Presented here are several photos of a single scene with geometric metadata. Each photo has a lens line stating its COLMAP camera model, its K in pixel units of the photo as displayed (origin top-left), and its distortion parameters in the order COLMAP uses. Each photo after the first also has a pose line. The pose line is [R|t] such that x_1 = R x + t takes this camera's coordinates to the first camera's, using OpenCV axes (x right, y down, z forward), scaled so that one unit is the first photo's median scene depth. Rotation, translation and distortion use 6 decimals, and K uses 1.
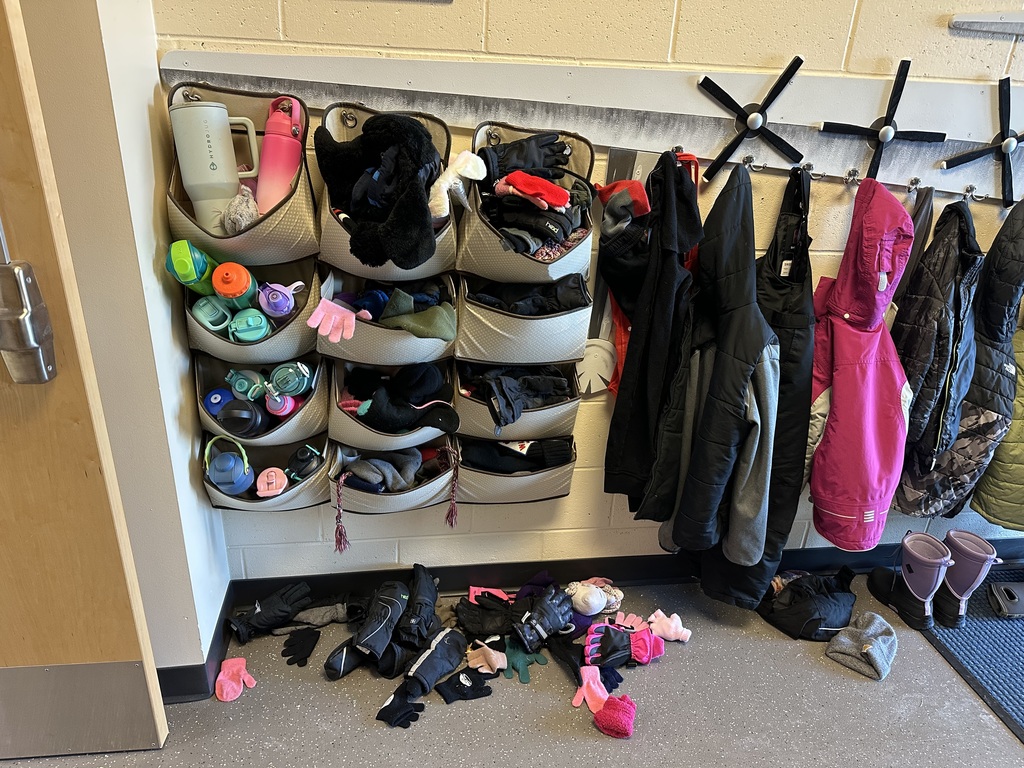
lens RADIAL K [[747.4, 0, 512.0], [0, 747.4, 384.0], [0, 0, 1]] dist [0.054049, -0.053524]
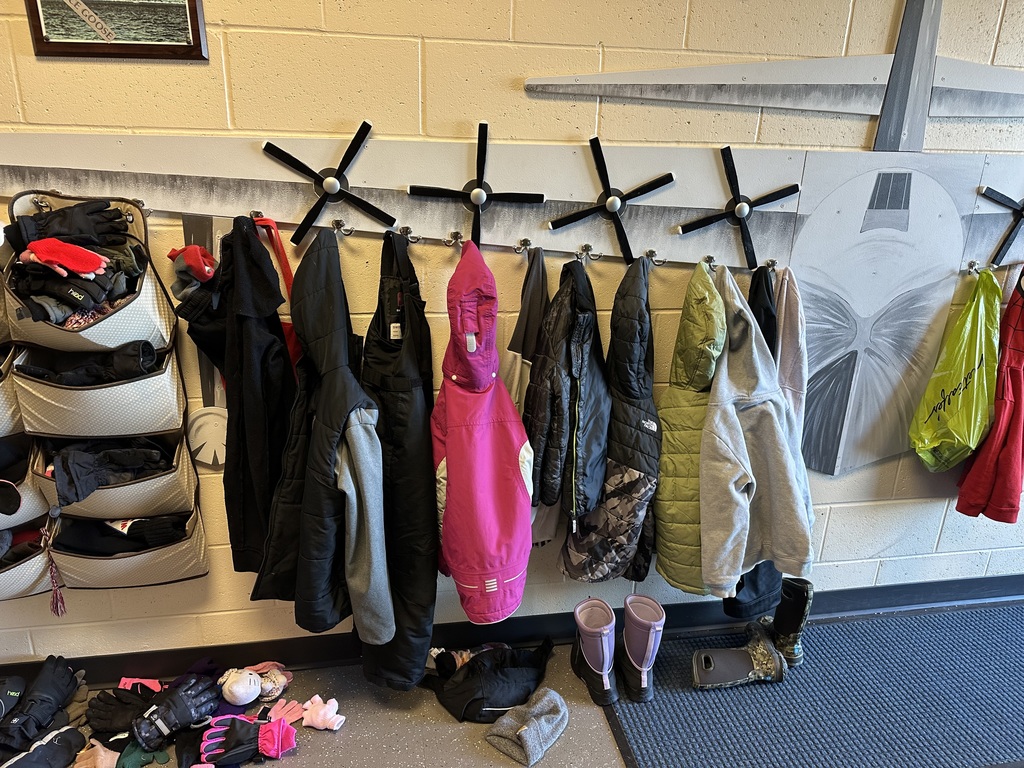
lens RADIAL K [[698.7, 0, 512.0], [0, 698.7, 384.0], [0, 0, 1]] dist [0.086363, -0.090087]
pose [[0.999455, -0.032896, 0.002874, 0.510738], [0.033019, 0.994628, -0.098110, 0.010622], [0.000369, 0.098151, 0.995171, 0.091682]]
